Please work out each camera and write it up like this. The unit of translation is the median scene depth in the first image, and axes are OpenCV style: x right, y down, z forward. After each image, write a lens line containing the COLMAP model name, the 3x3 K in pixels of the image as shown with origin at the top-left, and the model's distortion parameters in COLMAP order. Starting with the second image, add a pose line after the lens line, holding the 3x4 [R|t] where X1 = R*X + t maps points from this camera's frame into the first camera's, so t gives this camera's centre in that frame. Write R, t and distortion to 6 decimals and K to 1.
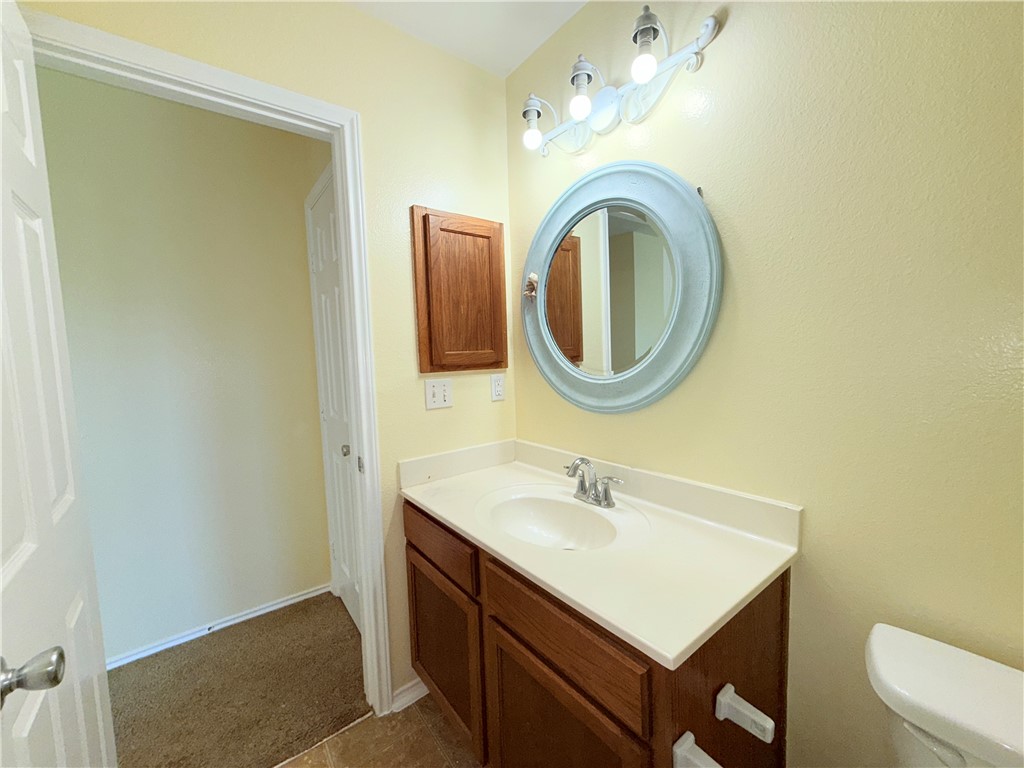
lens RADIAL K [[406.3, 0, 506.9], [0, 406.3, 383.7], [0, 0, 1]] dist [-0.001968, 0.001030]
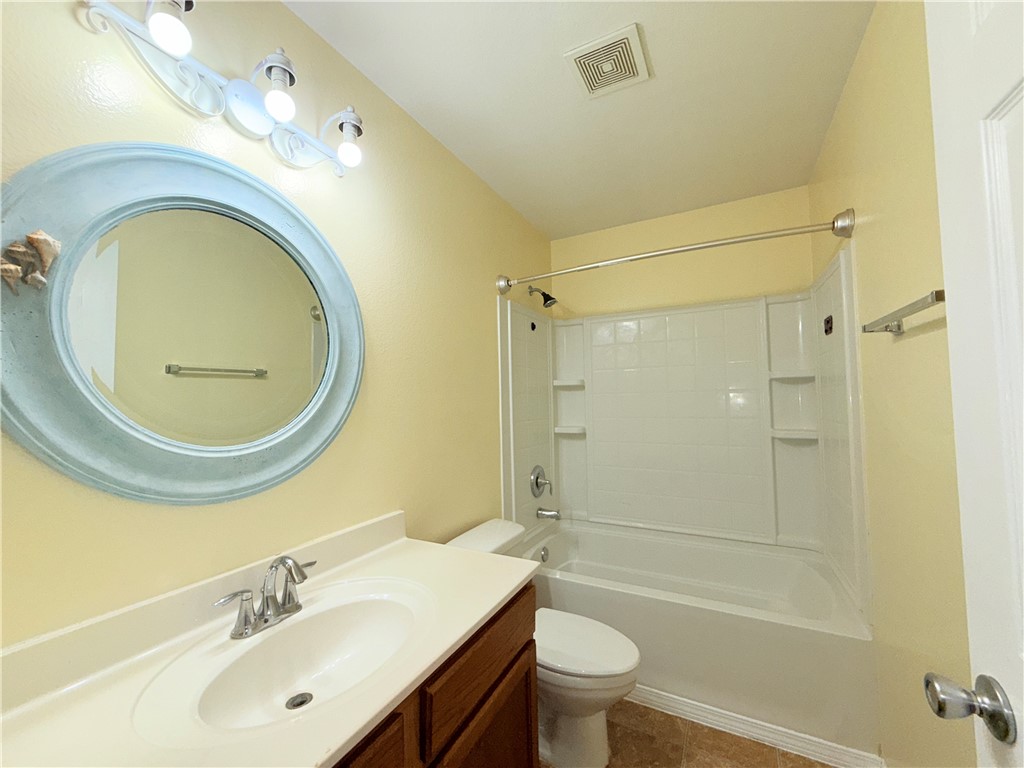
lens RADIAL K [[406.3, 0, 512.3], [0, 406.3, 389.1], [0, 0, 1]] dist [-0.001968, 0.001030]
pose [[-0.411272, 0.080432, 0.907957, -0.666275], [0.121852, 0.992010, -0.032684, -0.036974], [-0.903332, 0.097194, -0.417786, 0.928342]]
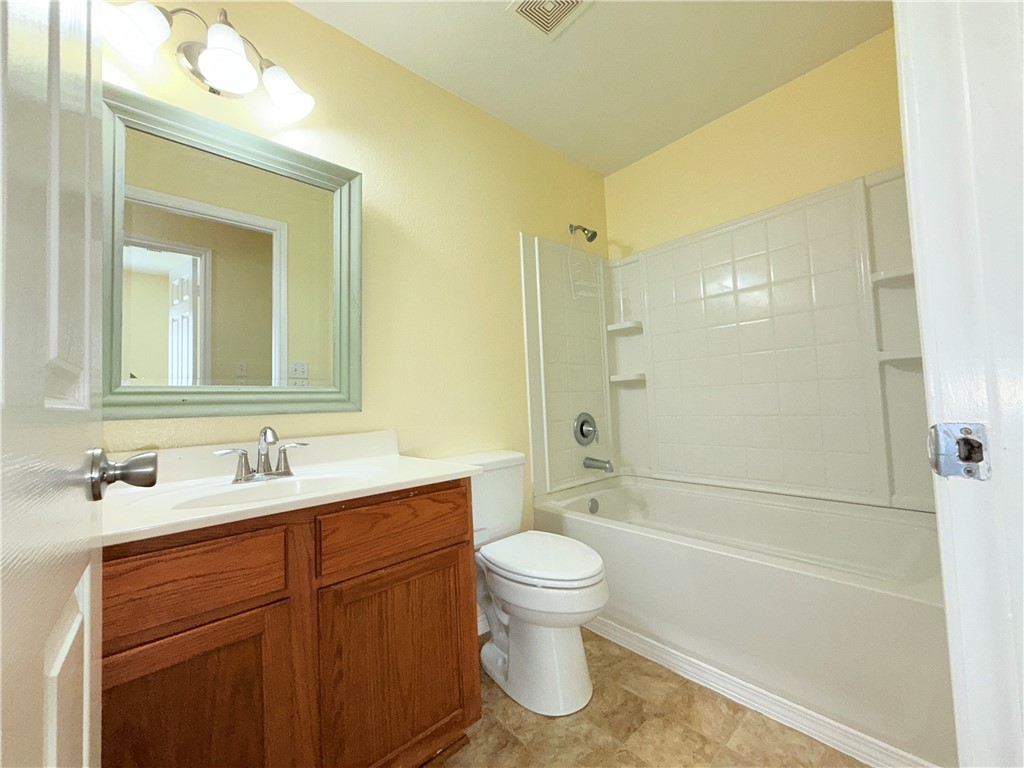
lens RADIAL K [[406.3, 0, 512.8], [0, 406.3, 383.7], [0, 0, 1]] dist [-0.001968, 0.001030]
pose [[-0.073225, 0.080688, 0.994046, -0.725727], [0.144039, 0.987127, -0.069516, 0.224750], [-0.986859, 0.138091, -0.083905, 0.499074]]
